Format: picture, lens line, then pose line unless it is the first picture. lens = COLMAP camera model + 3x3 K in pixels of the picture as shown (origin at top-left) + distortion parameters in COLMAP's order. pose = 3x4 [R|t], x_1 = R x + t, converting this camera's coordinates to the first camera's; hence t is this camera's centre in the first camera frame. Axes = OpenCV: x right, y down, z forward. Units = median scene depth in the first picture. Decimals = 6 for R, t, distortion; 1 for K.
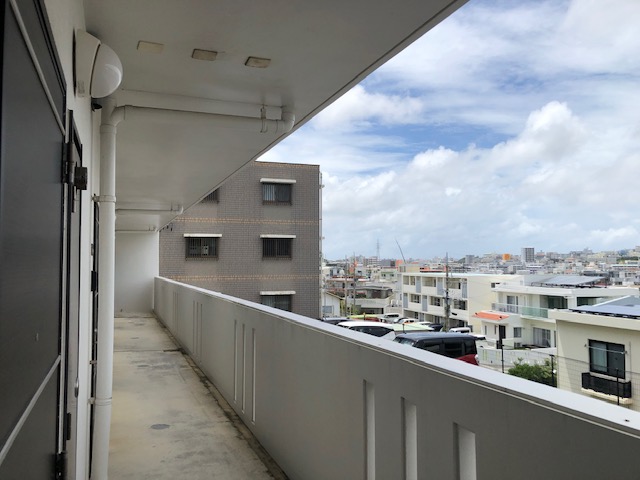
lens RADIAL K [[523.4, 0, 320.6], [0, 523.4, 237.0], [0, 0, 1]] dist [0.000057, -0.002094]
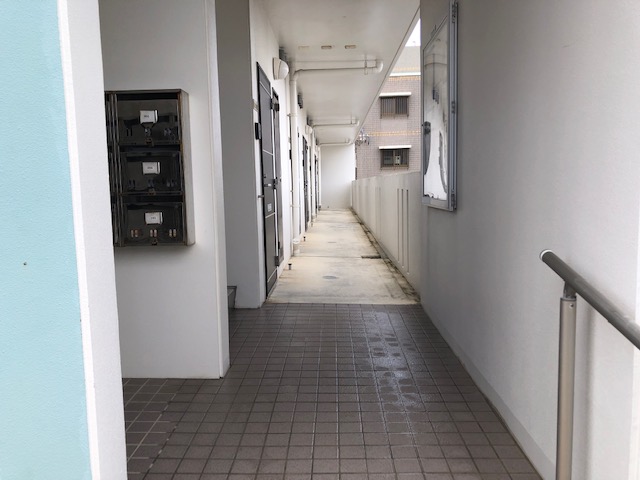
lens RADIAL K [[523.4, 0, 320.6], [0, 523.4, 237.0], [0, 0, 1]] dist [0.000057, -0.002094]
pose [[0.922310, 0.018907, -0.385989, 0.067953], [0.041927, 0.988011, 0.148579, 0.013924], [0.384171, -0.153219, 0.910460, -0.127857]]
